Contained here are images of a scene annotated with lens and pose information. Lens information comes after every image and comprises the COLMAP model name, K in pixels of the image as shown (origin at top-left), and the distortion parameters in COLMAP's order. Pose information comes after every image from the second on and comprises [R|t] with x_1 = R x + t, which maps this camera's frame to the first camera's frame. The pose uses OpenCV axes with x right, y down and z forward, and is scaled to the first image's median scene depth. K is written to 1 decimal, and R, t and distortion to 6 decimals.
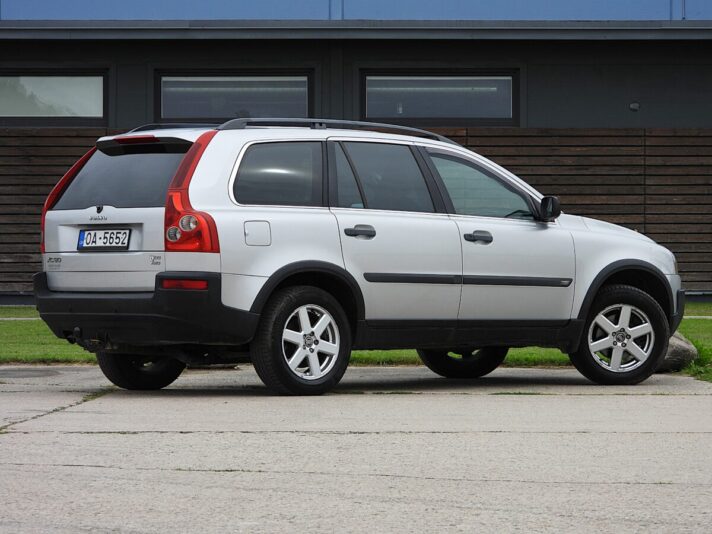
lens RADIAL K [[4005.2, 0, 360.5], [0, 4005.2, 267.1], [0, 0, 1]] dist [0.227416, 0.000000]
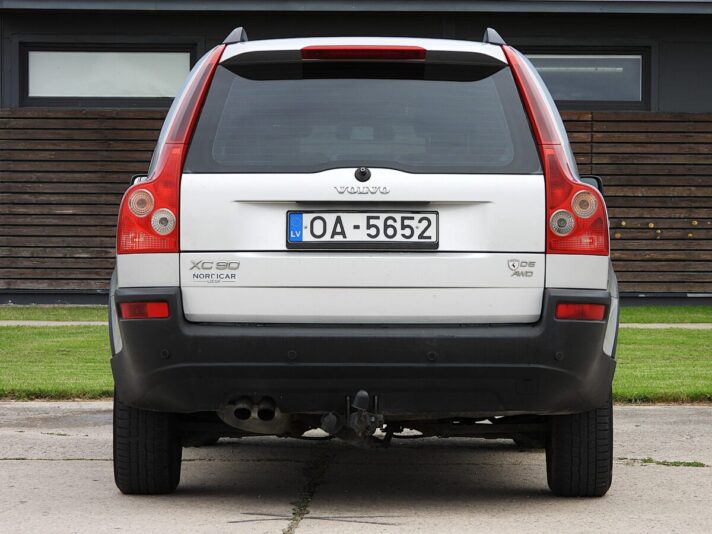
lens RADIAL K [[3665.4, 0, 385.5], [0, 3665.4, 219.6], [0, 0, 1]] dist [0.211109, 0.000000]
pose [[0.999969, 0.005692, 0.005530, -0.023845], [-0.005629, 0.999921, -0.011201, -0.000908], [-0.005593, 0.011170, 0.999922, 0.175359]]
